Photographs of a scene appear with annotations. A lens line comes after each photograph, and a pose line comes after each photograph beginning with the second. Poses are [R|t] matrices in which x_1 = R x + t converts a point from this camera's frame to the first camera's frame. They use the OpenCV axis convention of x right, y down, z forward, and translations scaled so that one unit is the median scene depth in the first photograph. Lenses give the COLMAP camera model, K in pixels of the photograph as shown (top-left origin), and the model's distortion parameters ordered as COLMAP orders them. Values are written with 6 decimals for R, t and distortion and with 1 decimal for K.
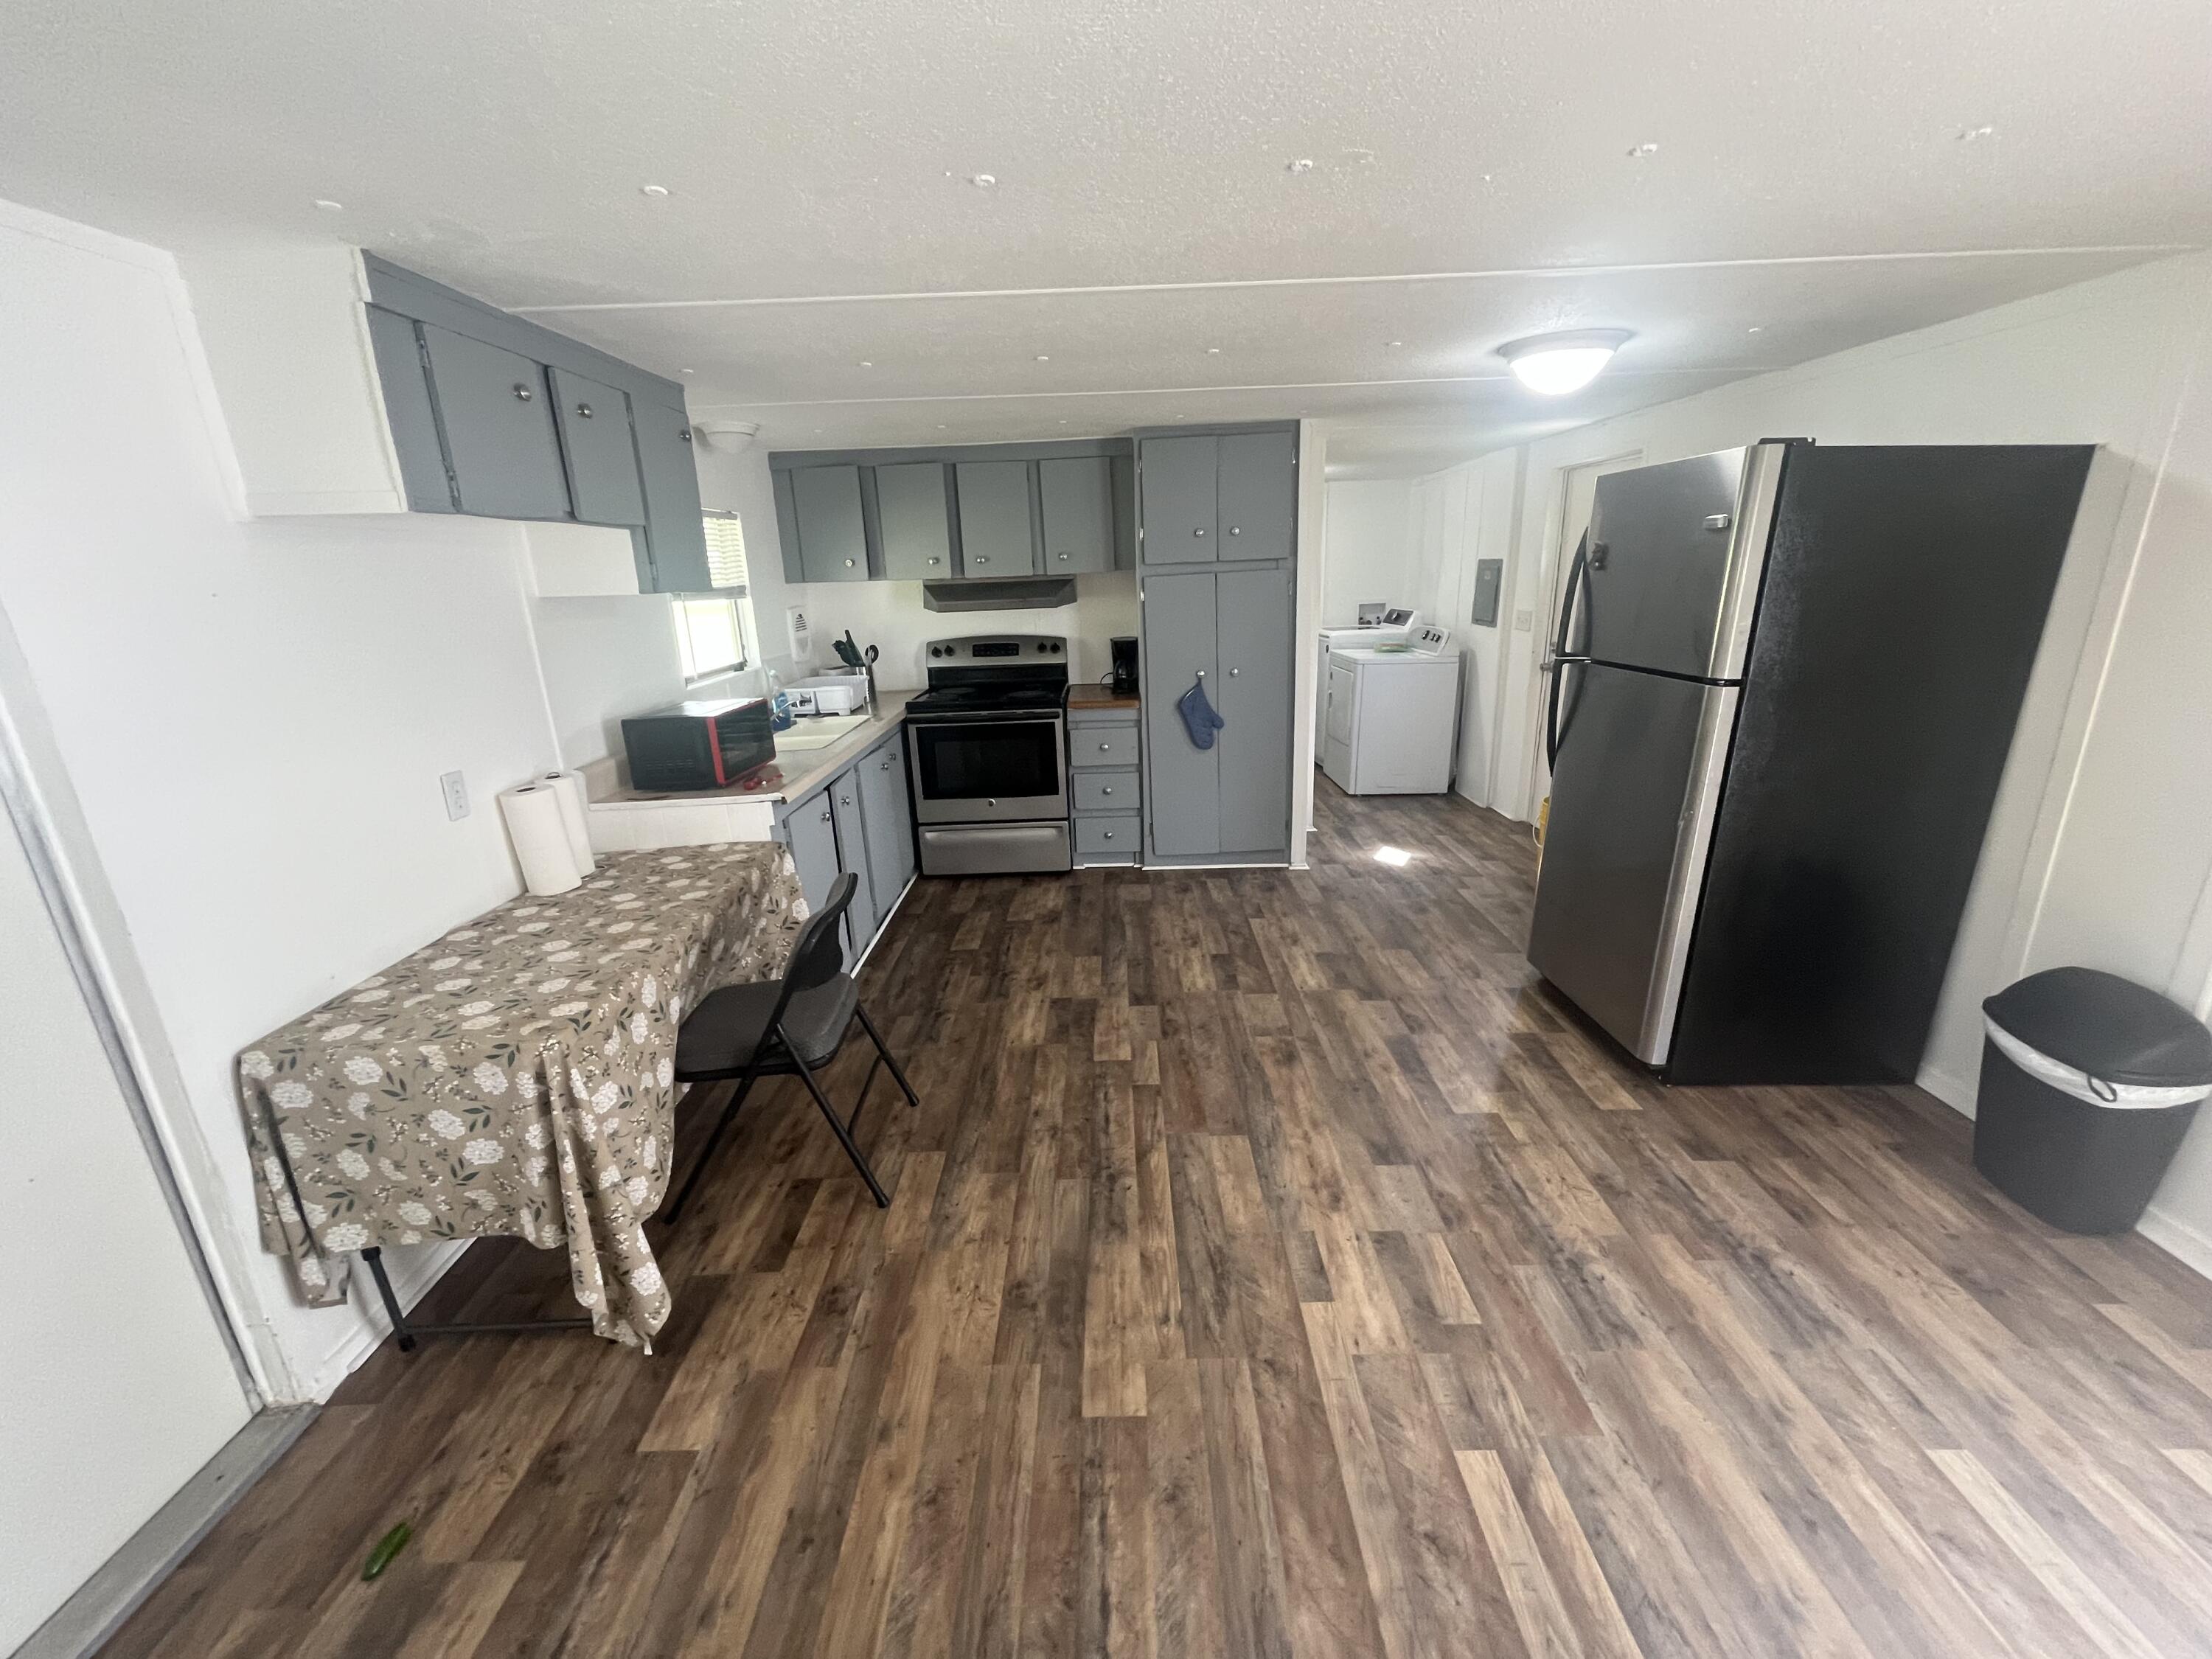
lens RADIAL K [[885.9, 0, 1106.0], [0, 885.9, 829.5], [0, 0, 1]] dist [-0.003352, -0.000435]
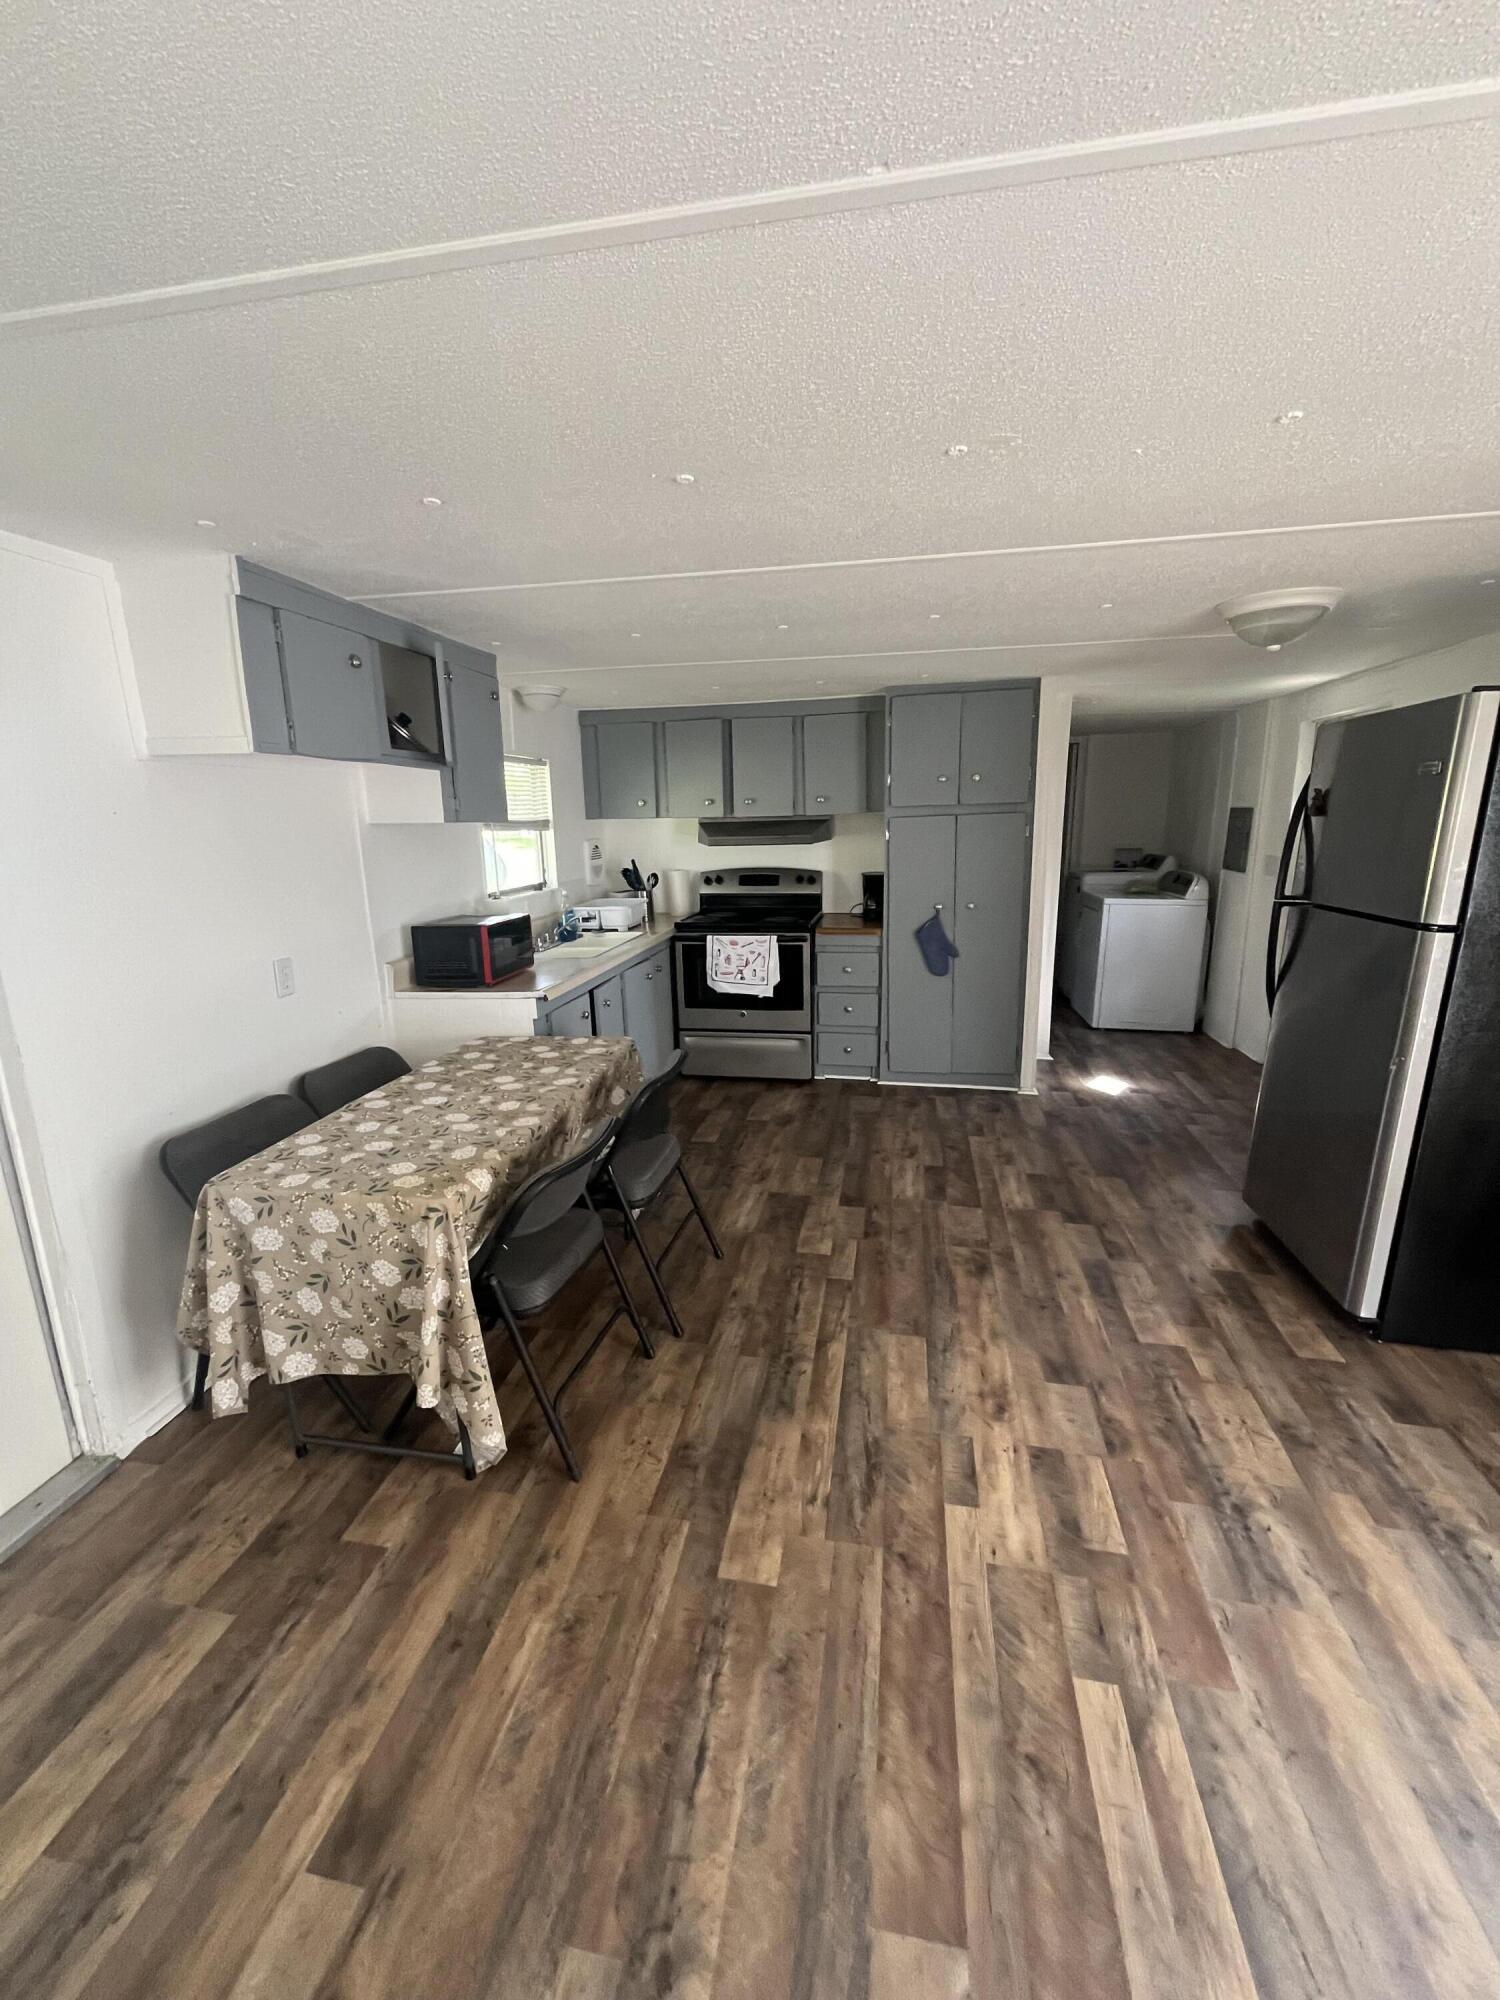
lens RADIAL K [[801.0, 0, 746.8], [0, 801.0, 993.4], [0, 0, 1]] dist [-0.003352, -0.000435]
pose [[0.983701, 0.053833, -0.171563, 0.109993], [-0.065042, 0.996054, -0.060390, 0.011238], [0.167635, 0.070565, 0.983321, 0.000655]]
